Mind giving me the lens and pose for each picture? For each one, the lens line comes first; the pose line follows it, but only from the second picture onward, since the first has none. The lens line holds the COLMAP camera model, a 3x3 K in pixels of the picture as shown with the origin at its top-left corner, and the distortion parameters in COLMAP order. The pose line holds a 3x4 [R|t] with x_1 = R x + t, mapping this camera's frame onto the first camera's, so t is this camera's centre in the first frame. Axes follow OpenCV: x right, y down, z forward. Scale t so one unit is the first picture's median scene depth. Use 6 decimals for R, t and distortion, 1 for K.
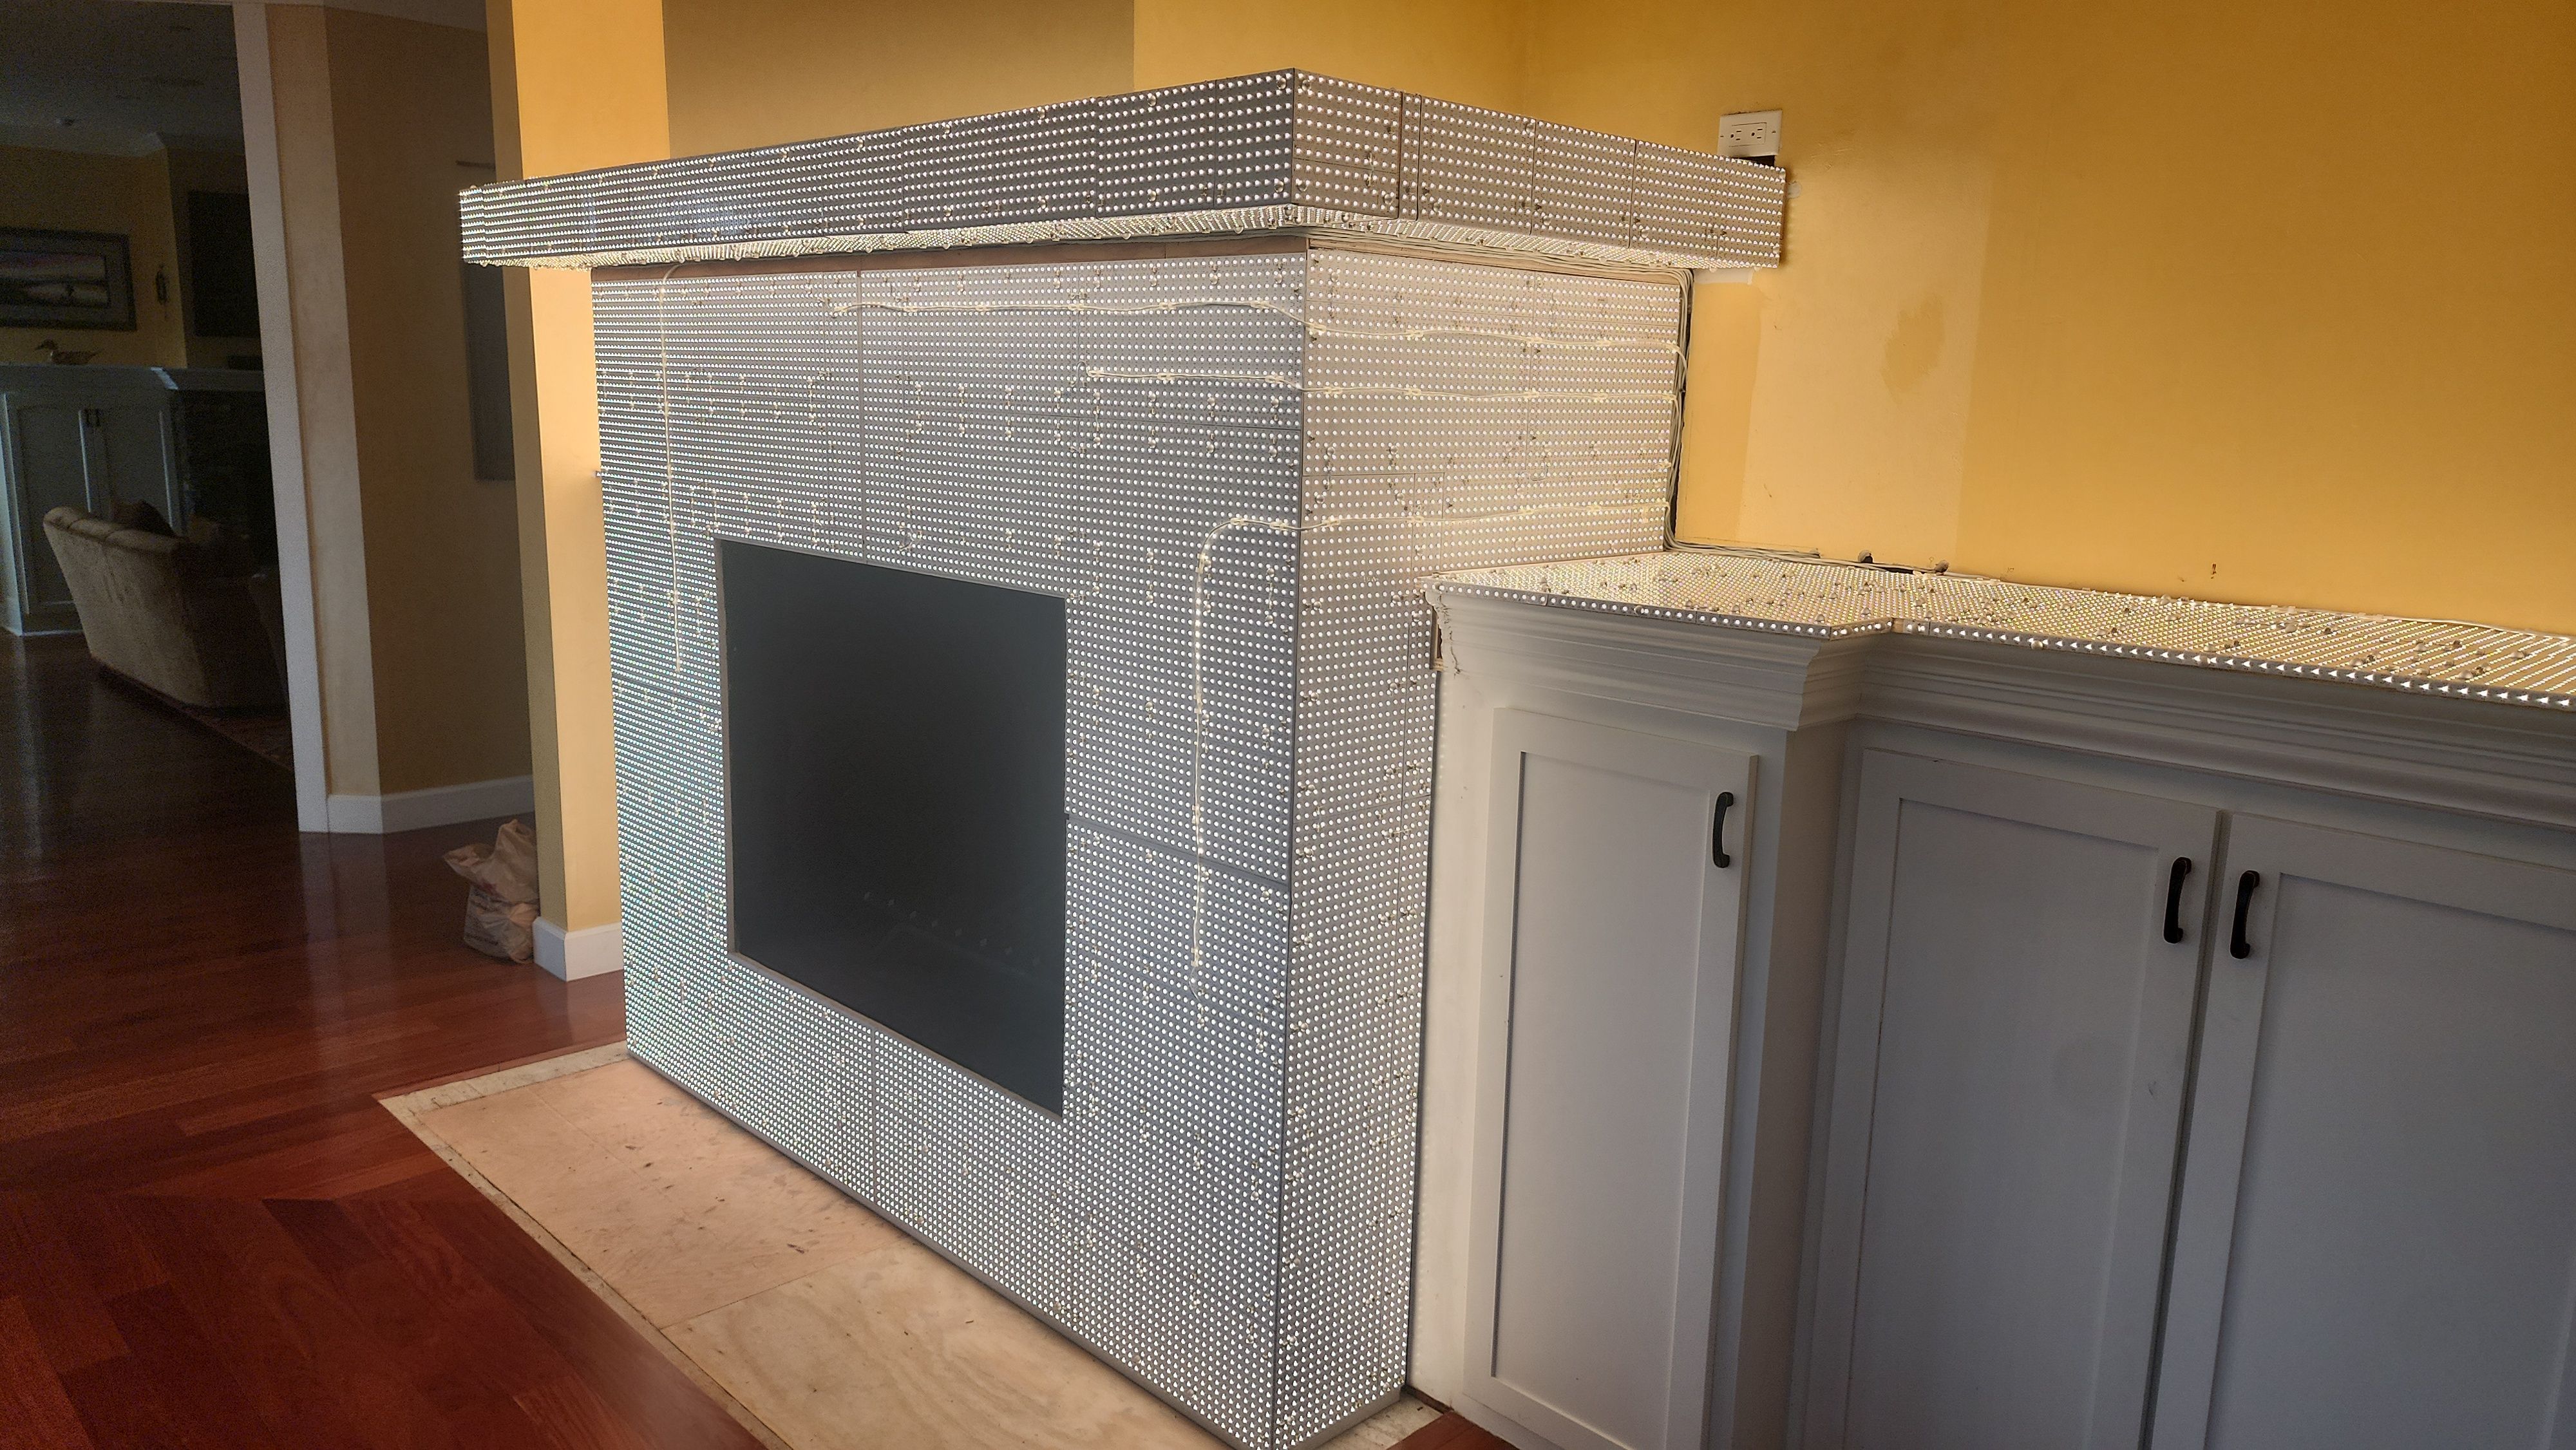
lens RADIAL K [[1756.5, 0, 1288.0], [0, 1756.5, 725.0], [0, 0, 1]] dist [0.111189, -0.148008]
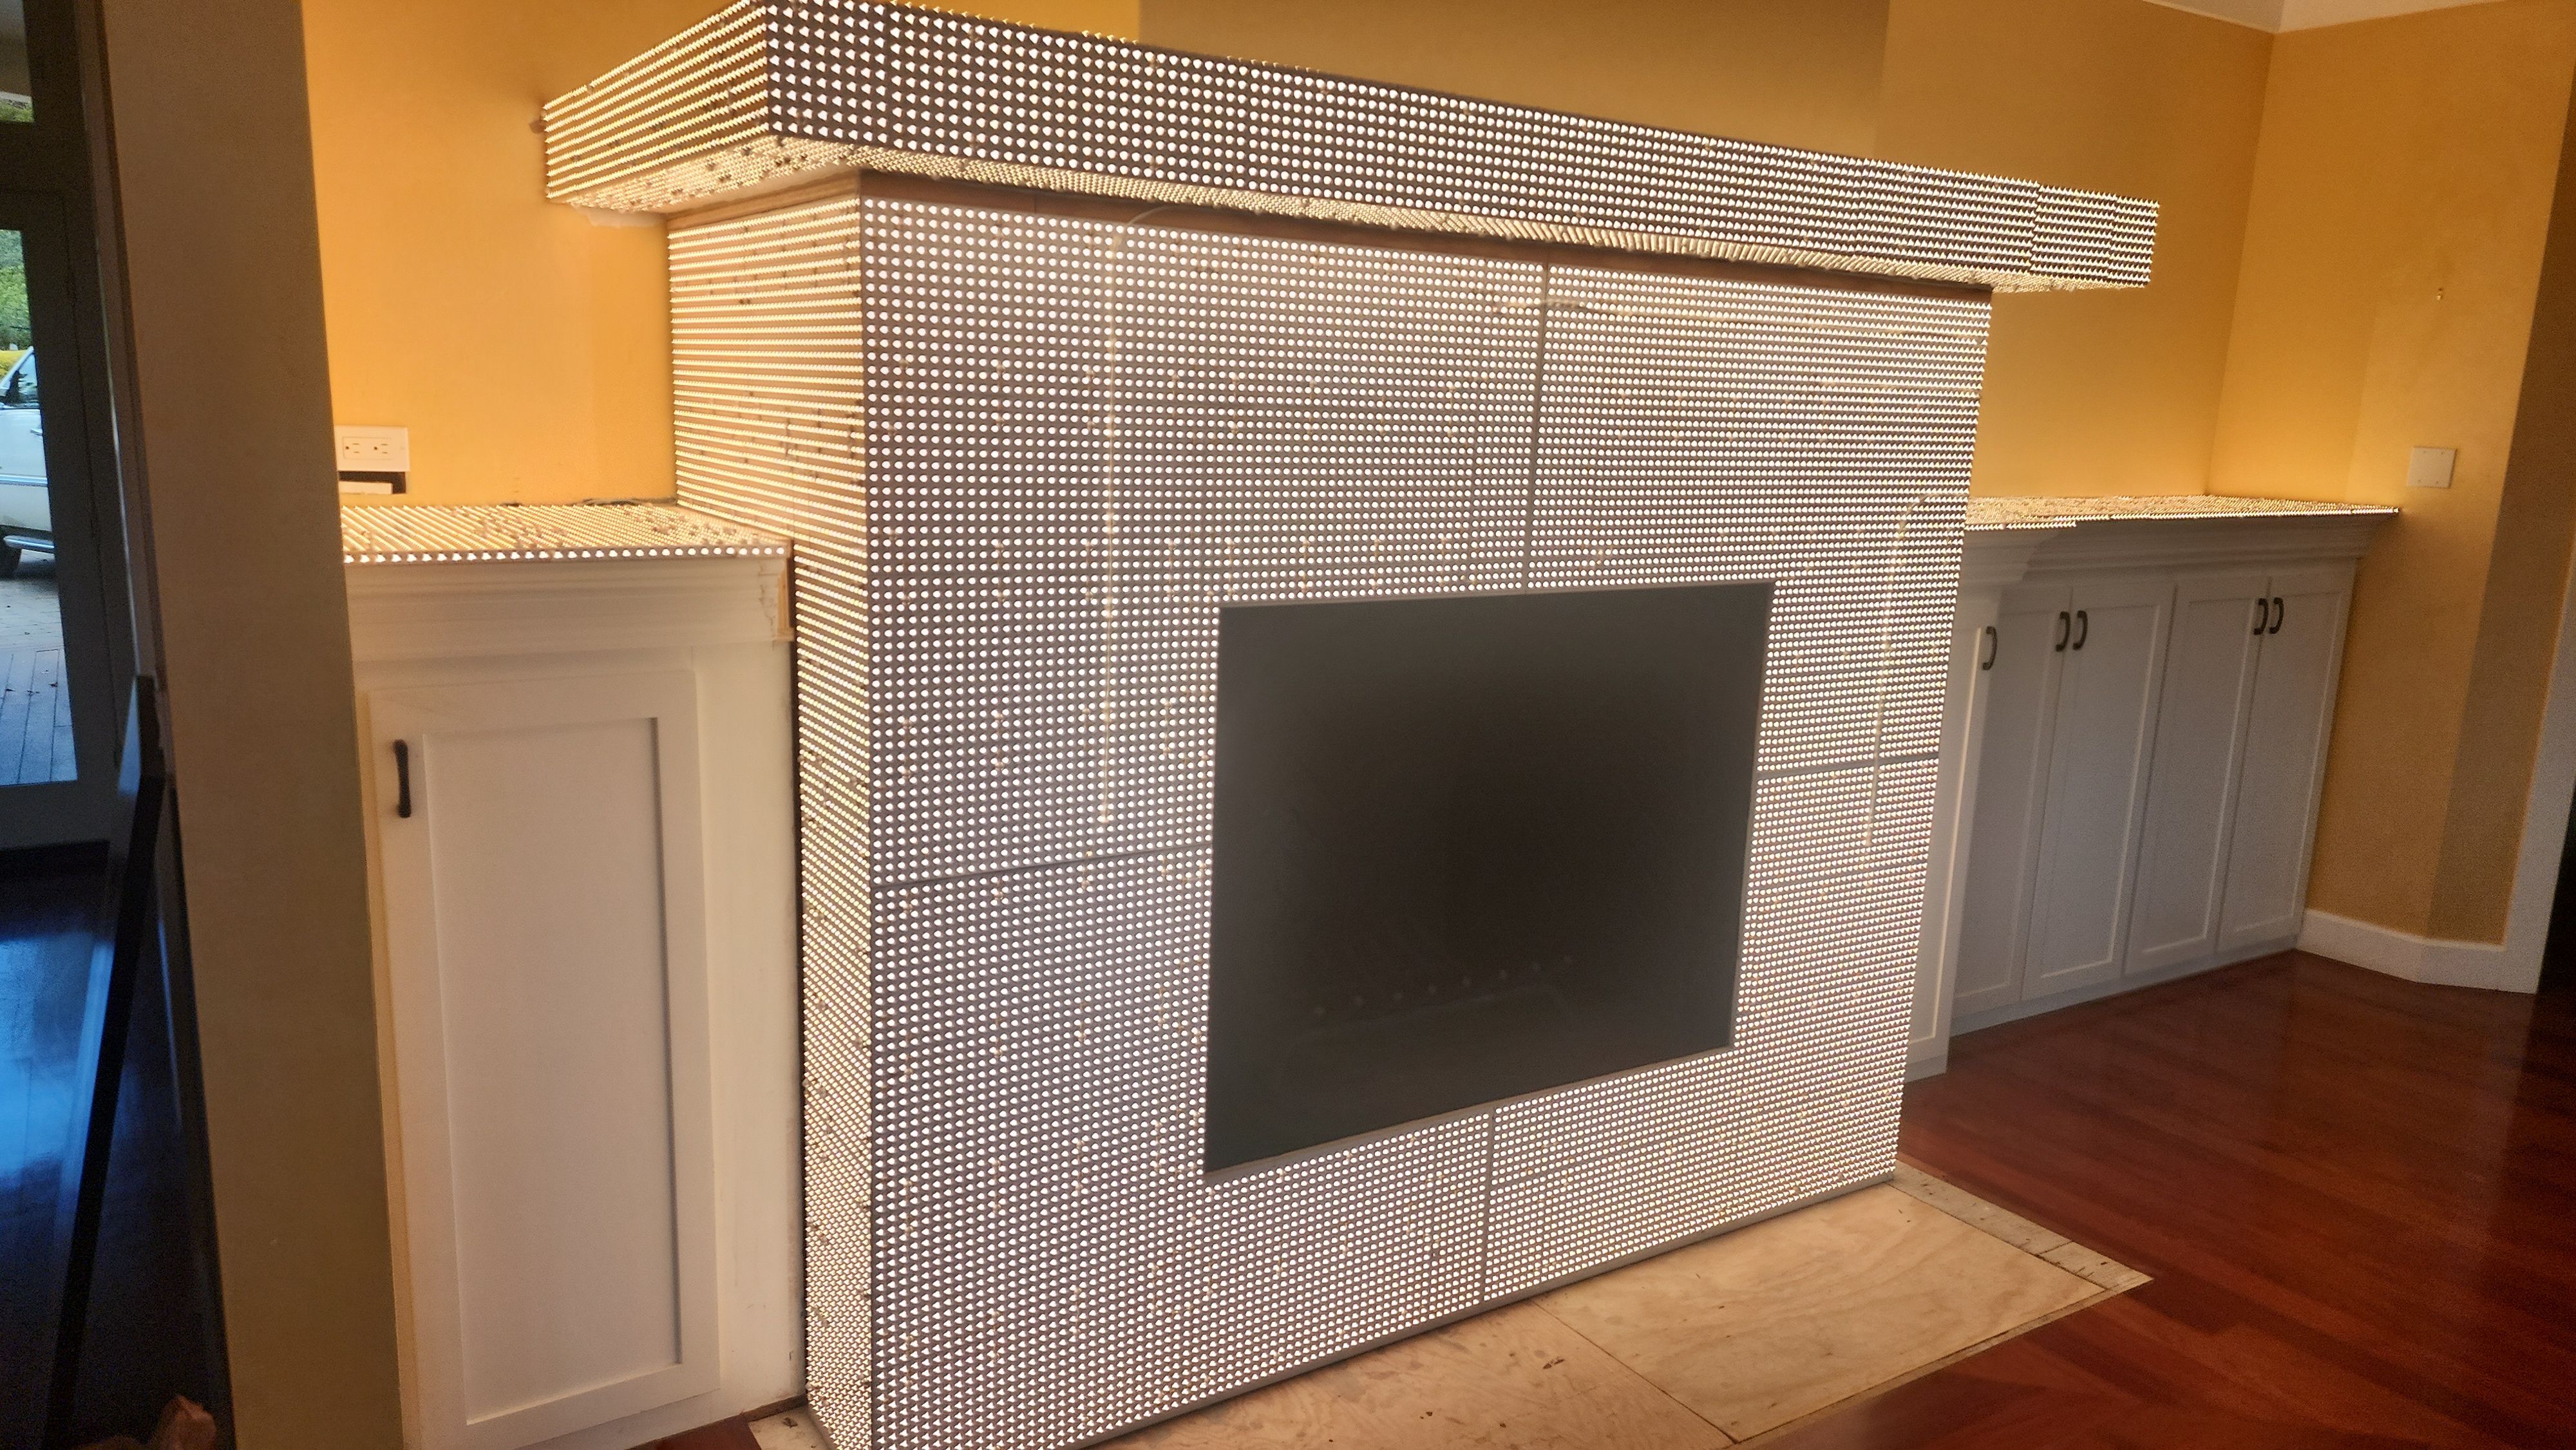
lens RADIAL K [[1727.4, 0, 1280.6], [0, 1727.4, 736.2], [0, 0, 1]] dist [0.118483, -0.176192]
pose [[0.189921, -0.209394, 0.959210, -1.247035], [0.157111, 0.970884, 0.180835, -0.222232], [-0.969147, 0.116358, 0.217289, 1.046327]]
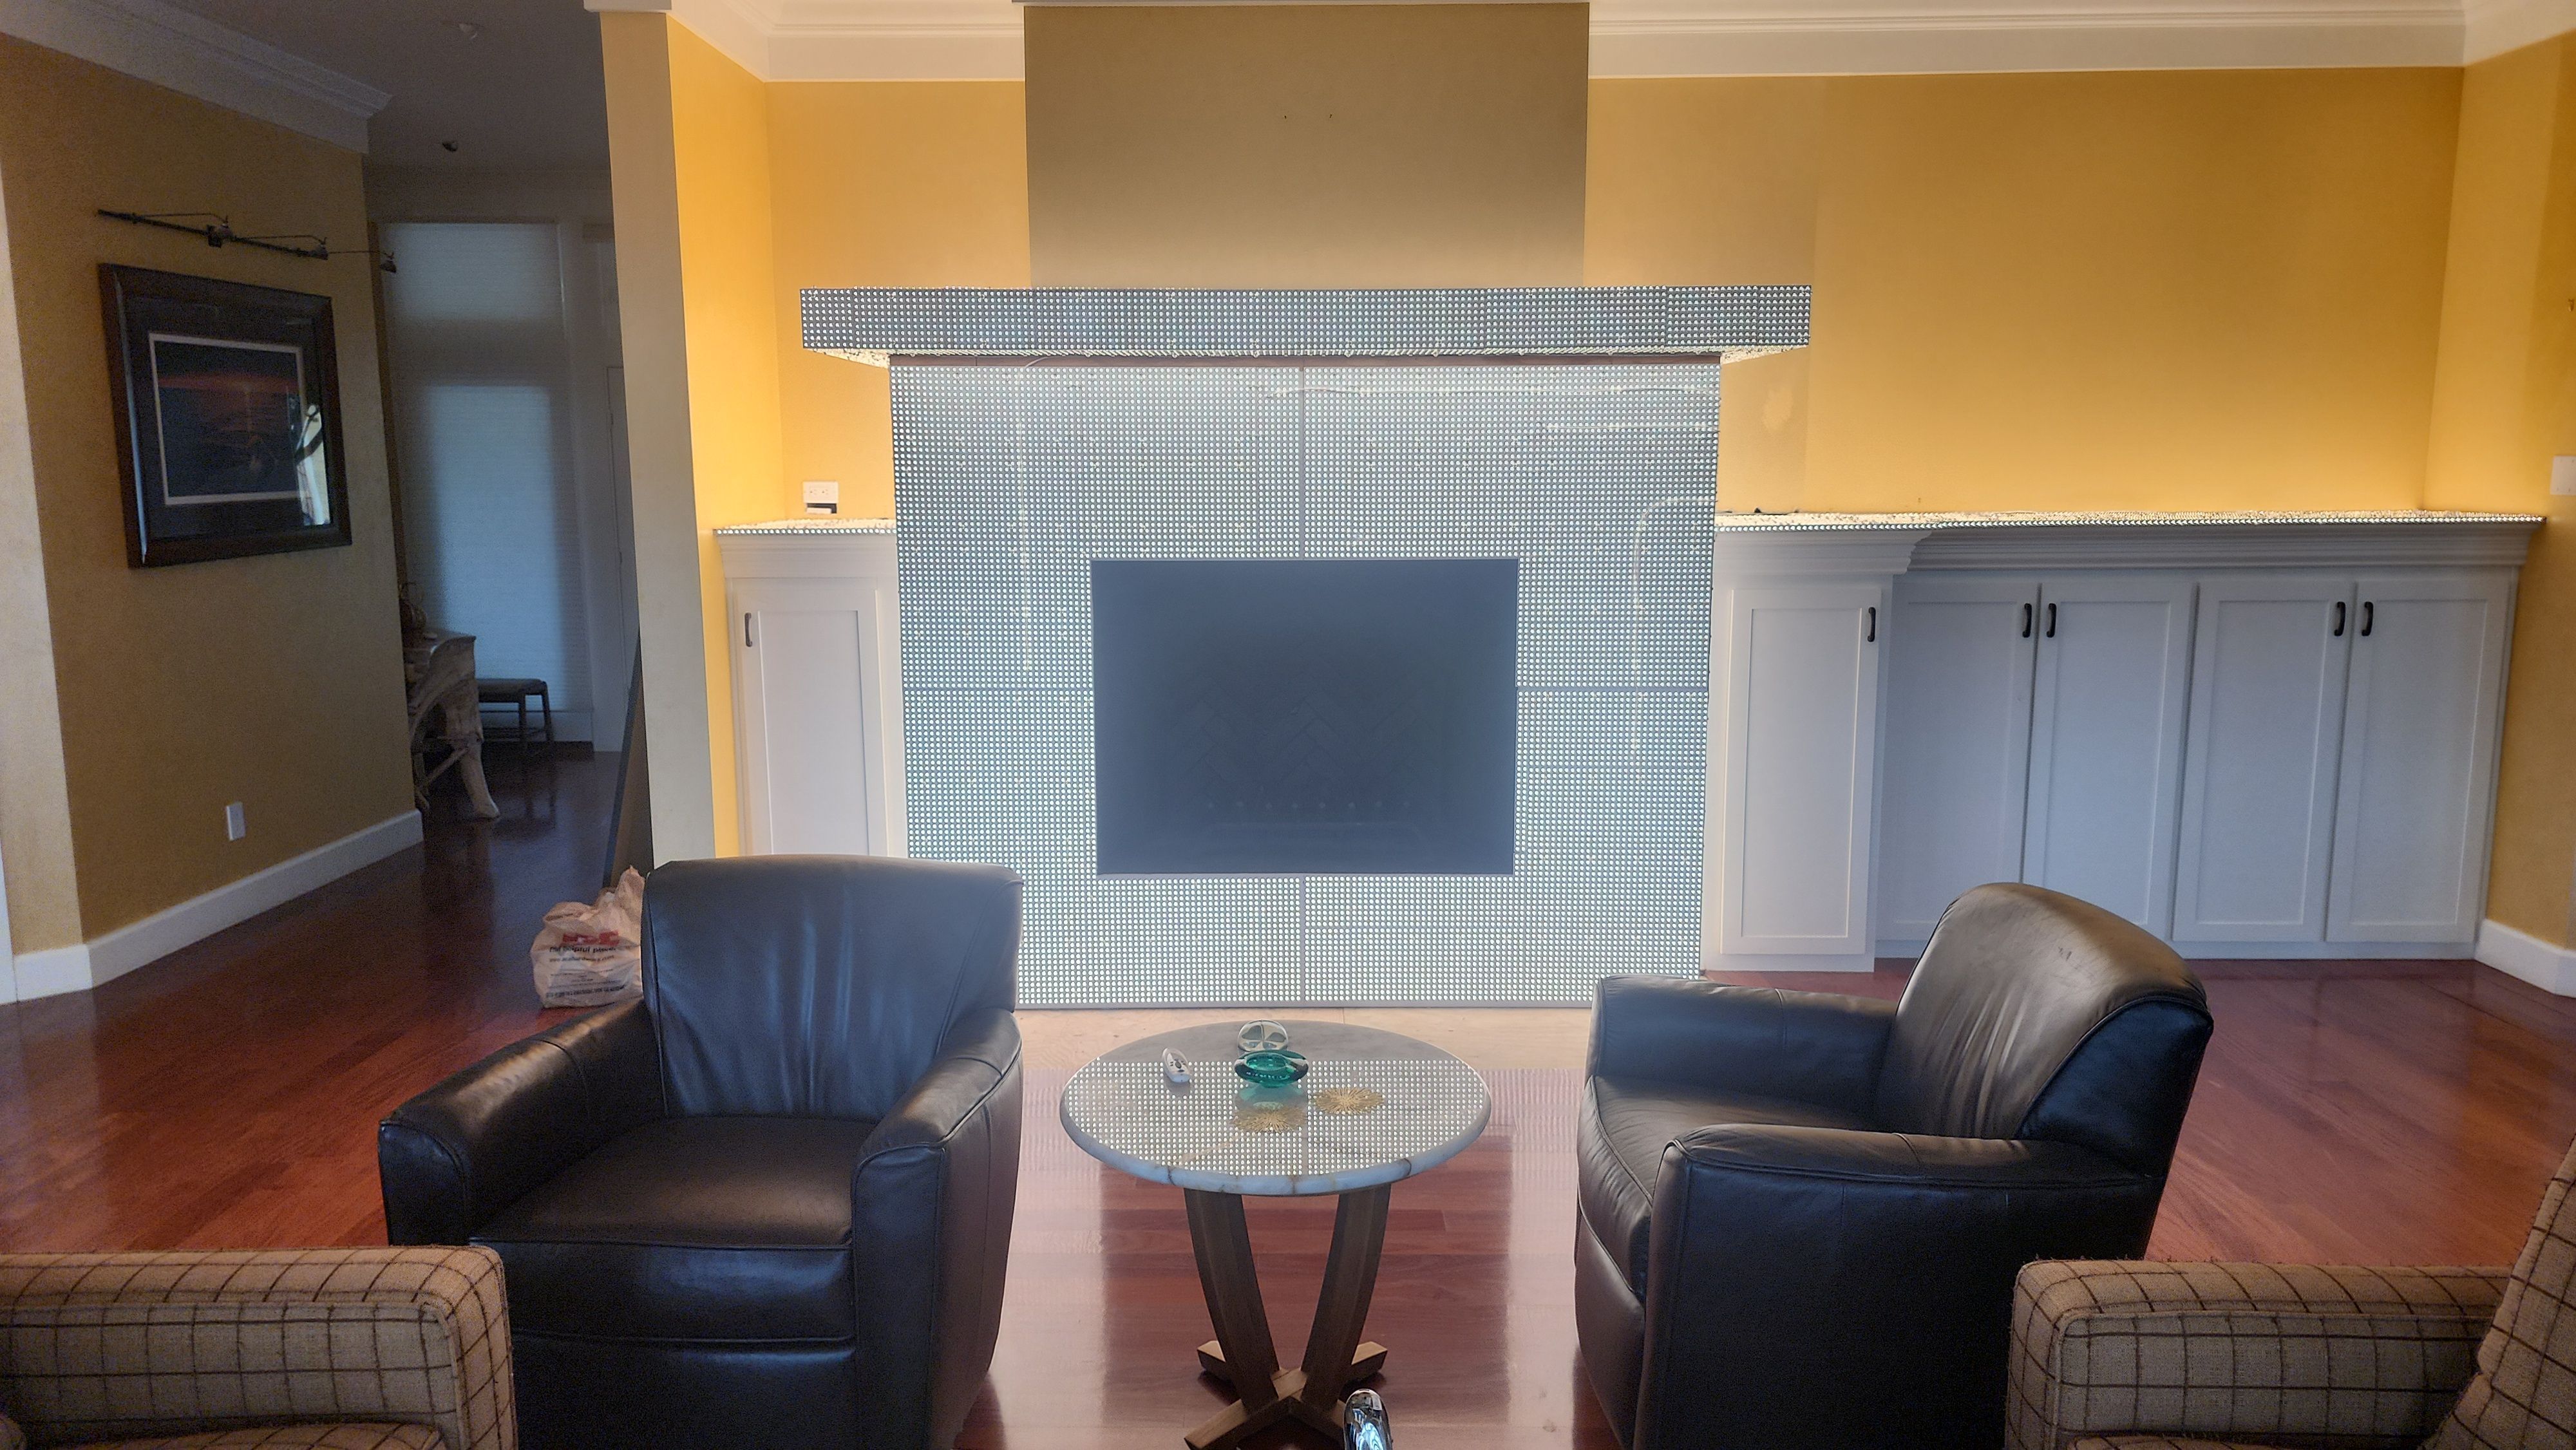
lens RADIAL K [[1756.5, 0, 1288.0], [0, 1756.5, 725.0], [0, 0, 1]] dist [0.111189, -0.148008]
pose [[0.699692, -0.137217, 0.701144, -1.466791], [0.157665, 0.986844, 0.035790, -0.009009], [-0.696830, 0.085504, 0.712121, -0.048592]]
